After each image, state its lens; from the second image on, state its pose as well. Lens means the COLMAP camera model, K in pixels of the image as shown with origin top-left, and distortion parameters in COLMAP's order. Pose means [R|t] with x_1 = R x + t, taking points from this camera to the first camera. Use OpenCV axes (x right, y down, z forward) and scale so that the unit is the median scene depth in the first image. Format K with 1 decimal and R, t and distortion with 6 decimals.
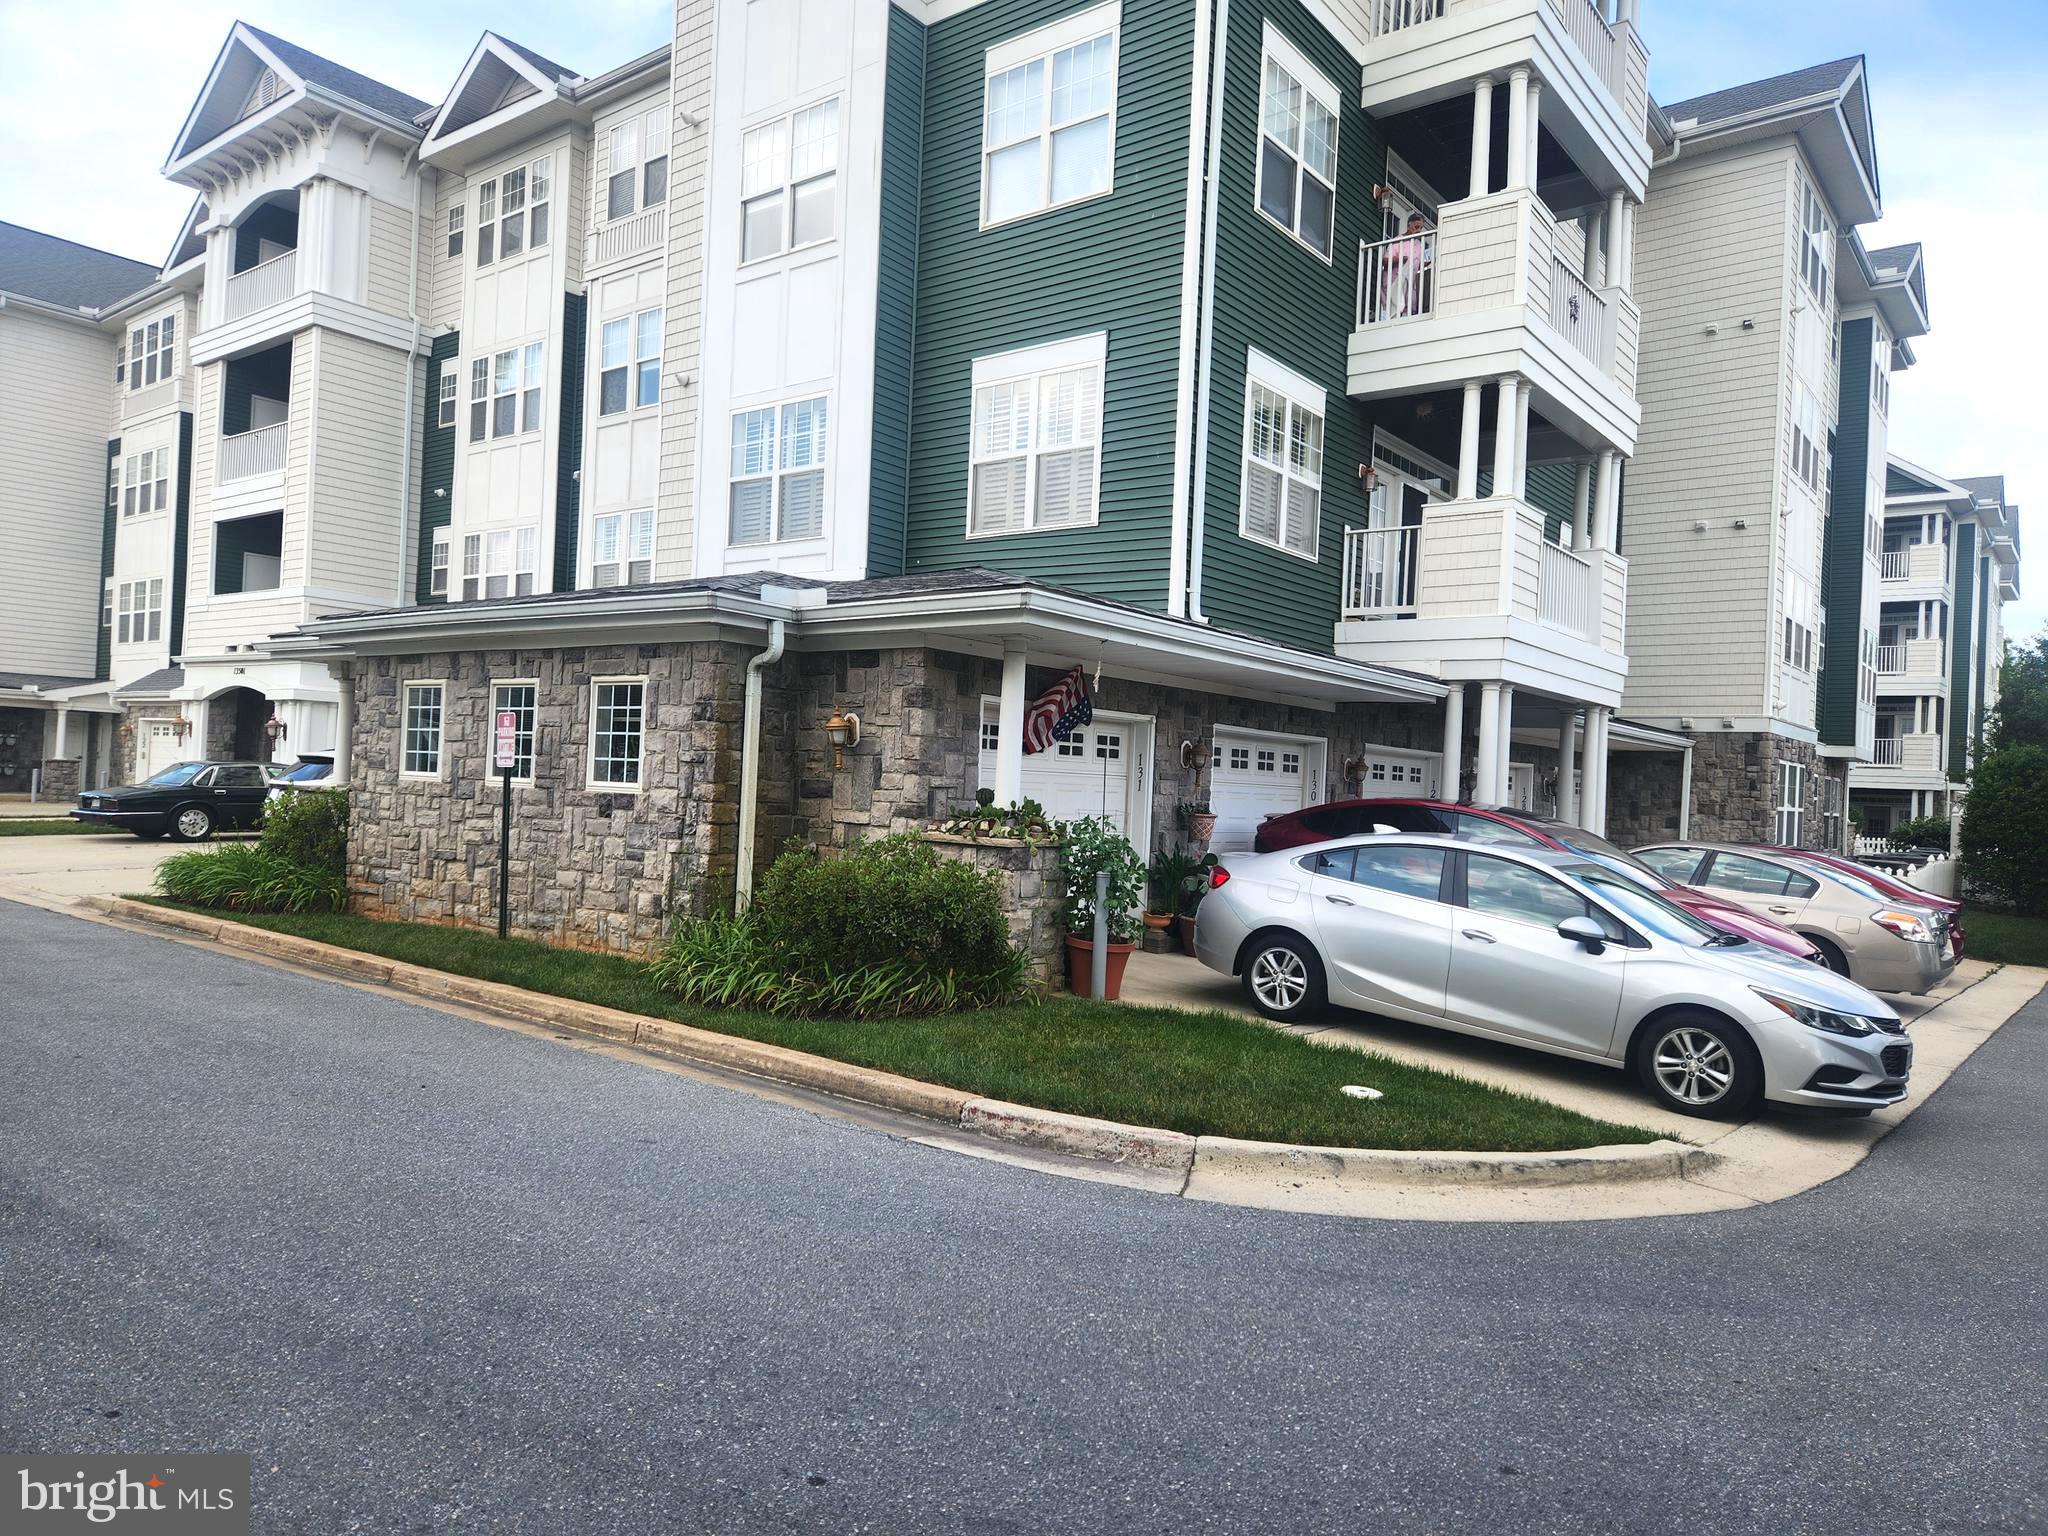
lens RADIAL K [[1370.1, 0, 1028.4], [0, 1370.1, 775.7], [0, 0, 1]] dist [0.063530, -0.046153]
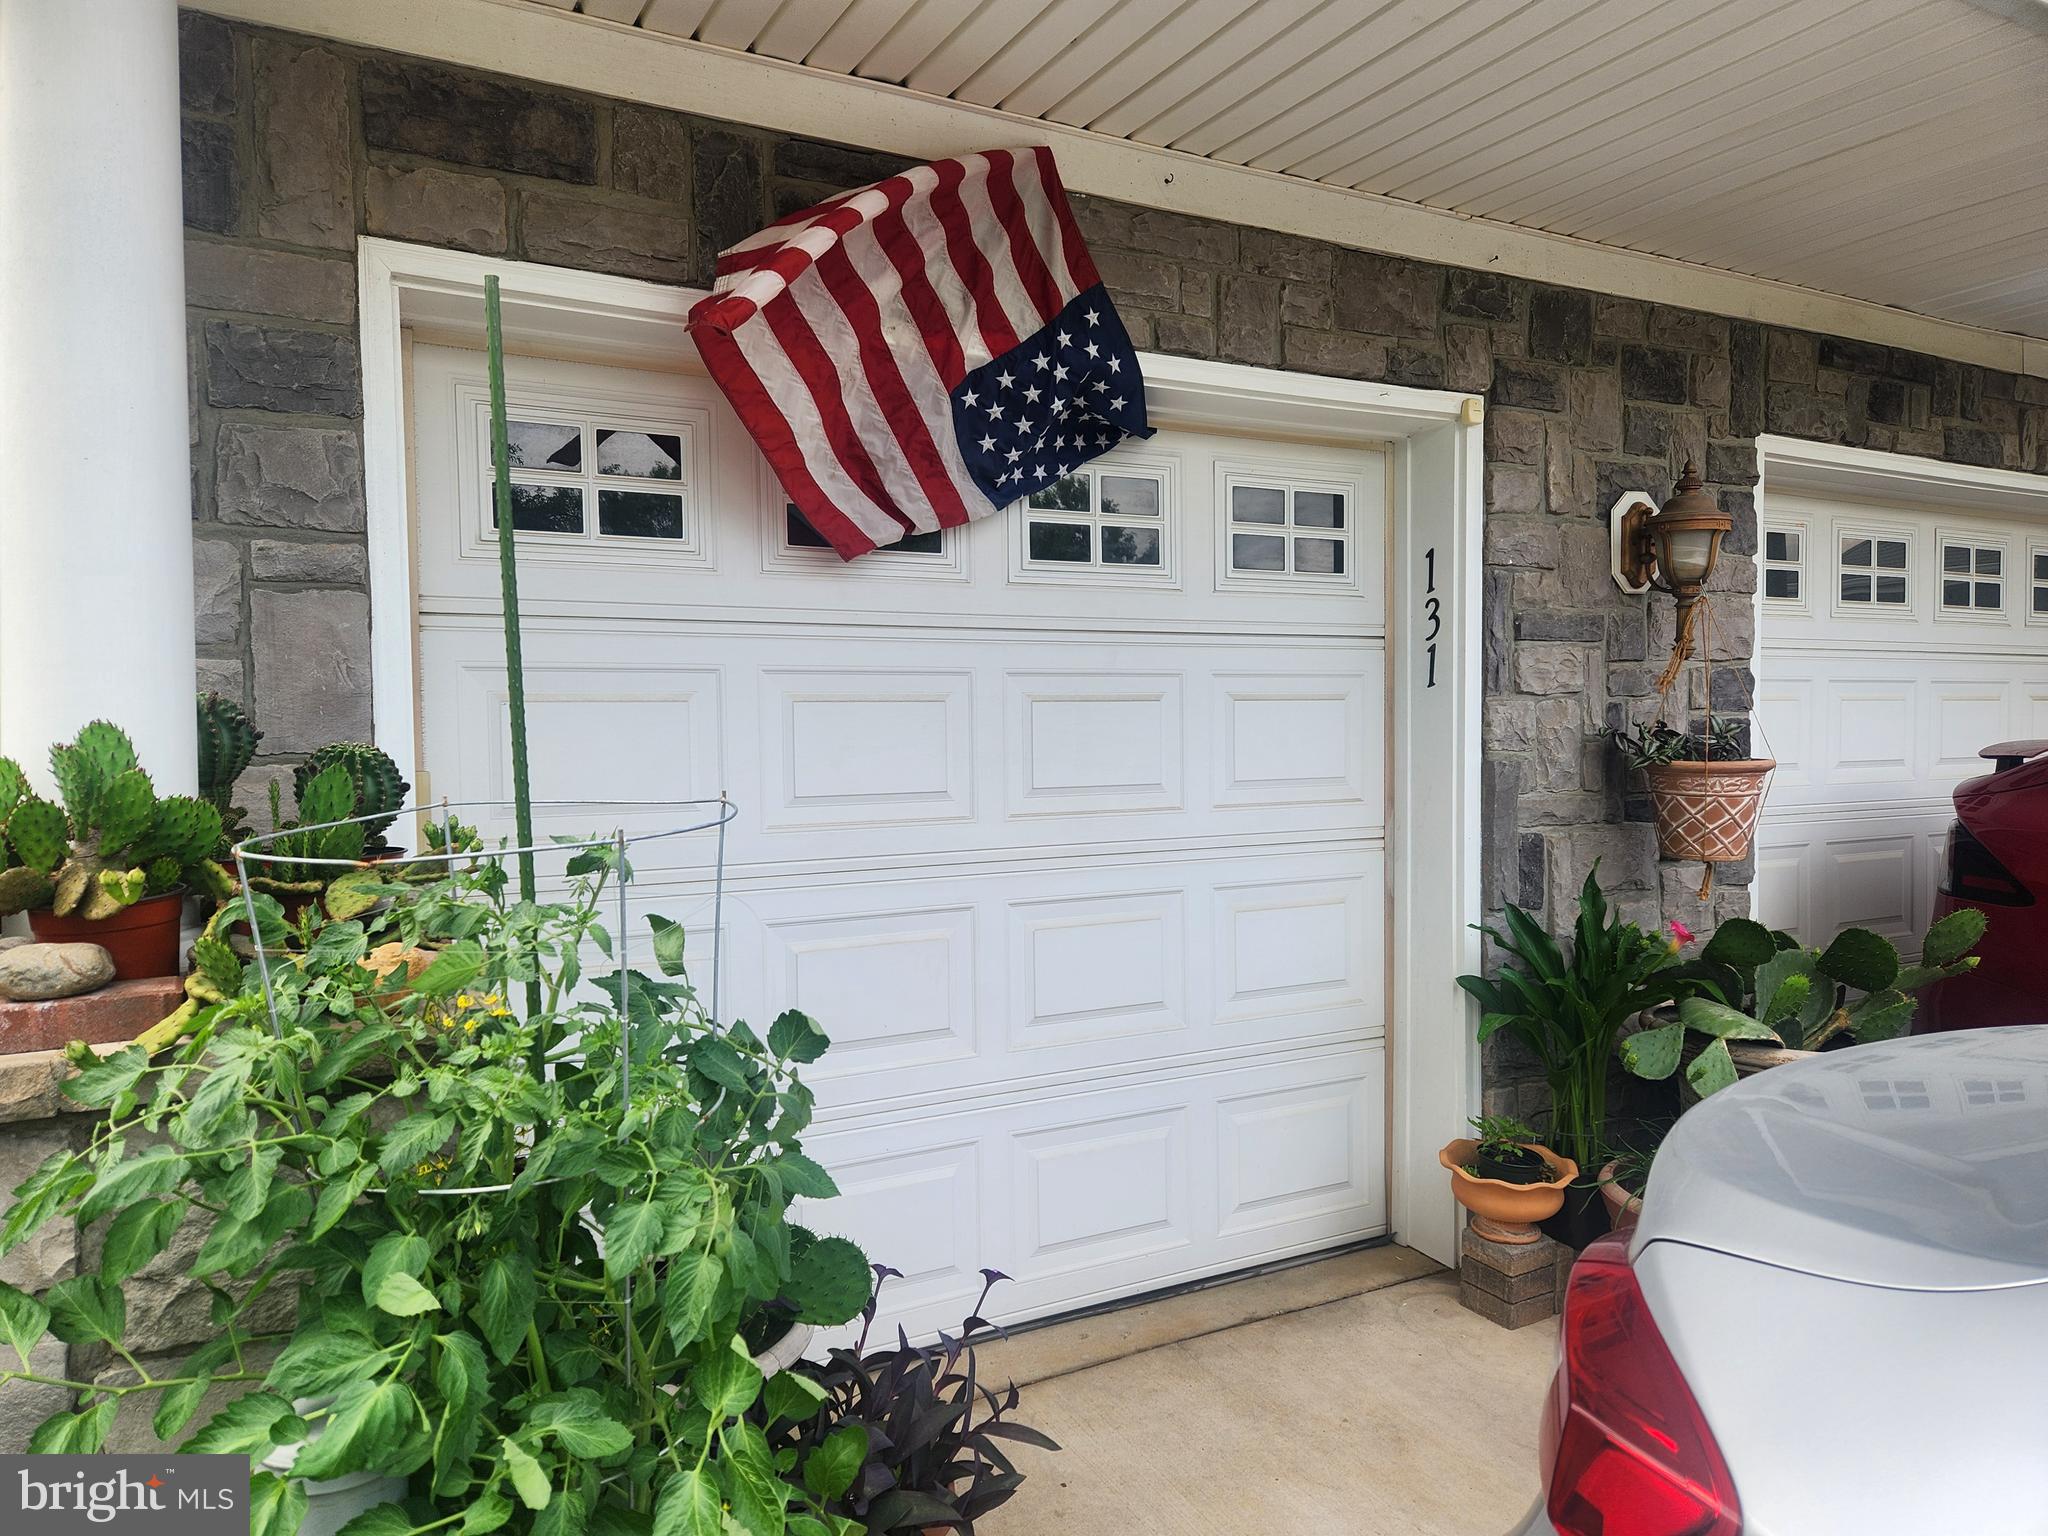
lens RADIAL K [[1370.1, 0, 1010.0], [0, 1370.1, 775.5], [0, 0, 1]] dist [0.063530, -0.046153]
pose [[0.915226, -0.043460, -0.400590, 0.115376], [0.056960, 0.998137, 0.021848, 0.018320], [0.398895, -0.042814, 0.915997, 0.730900]]
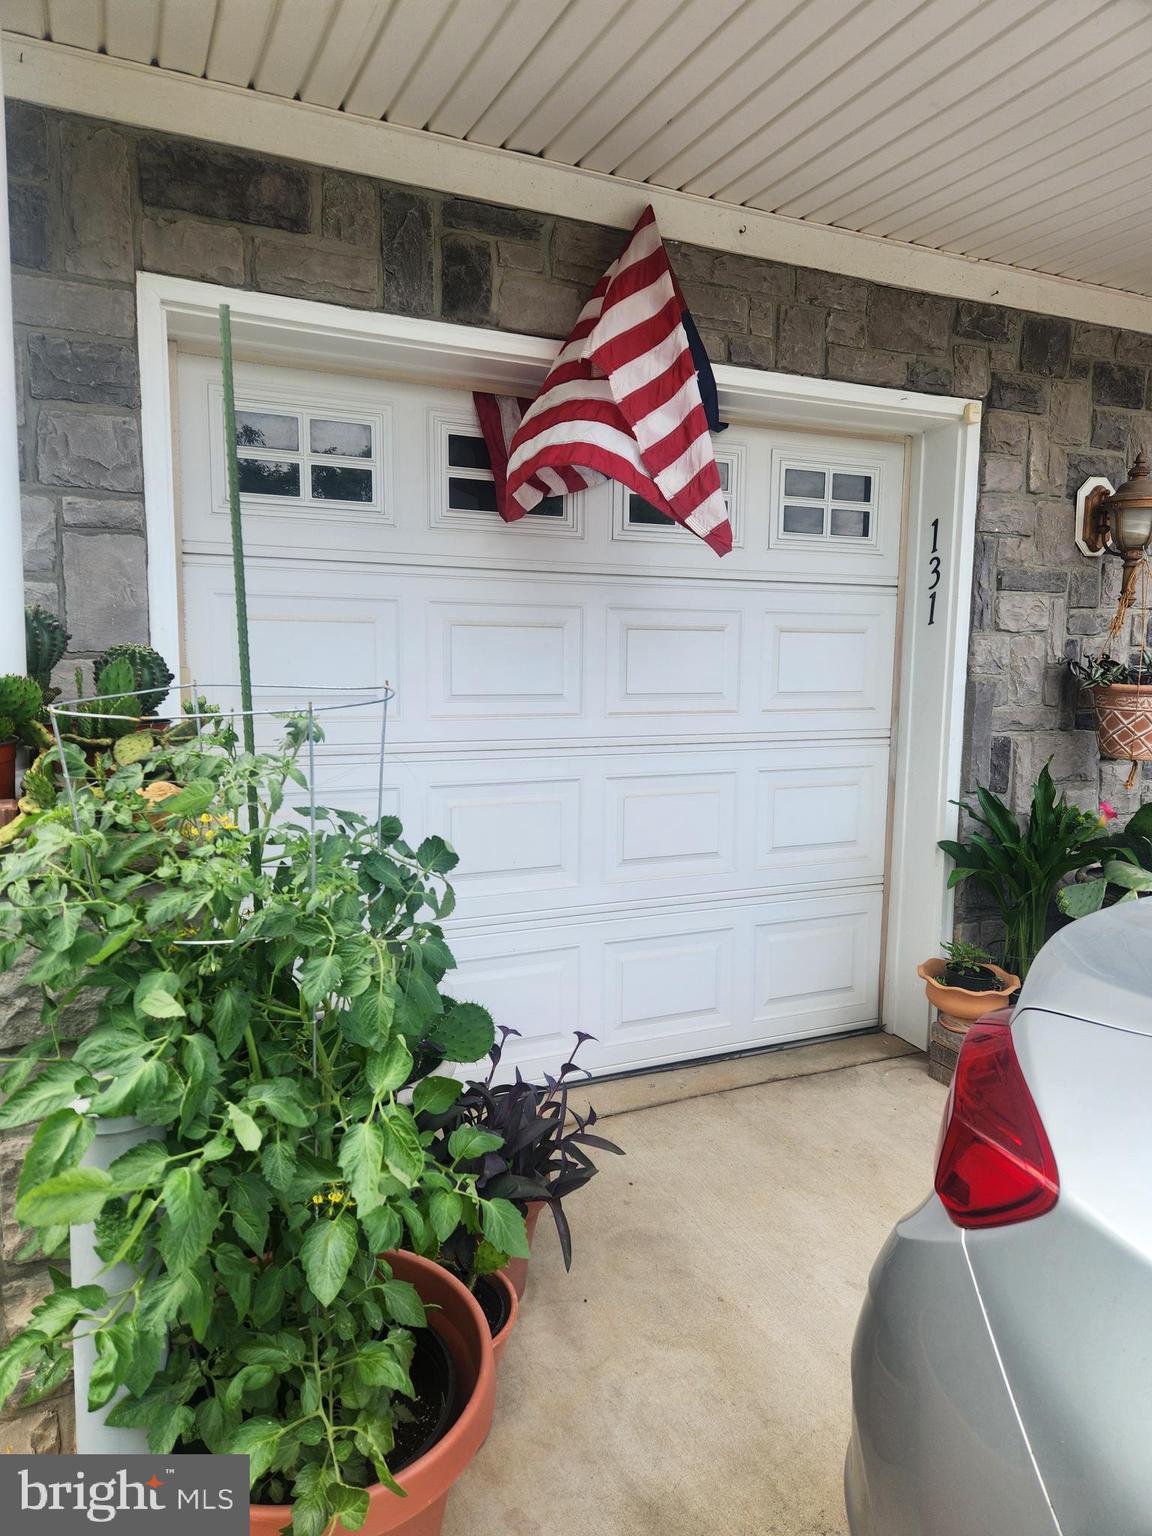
lens RADIAL K [[1027.6, 0, 579.6], [0, 1027.6, 756.5], [0, 0, 1]] dist [0.063530, -0.046153]
pose [[0.897248, 0.006620, -0.441478, 0.120790], [0.034136, 0.995855, 0.084310, 0.019982], [0.440206, -0.090717, 0.893302, 0.727420]]
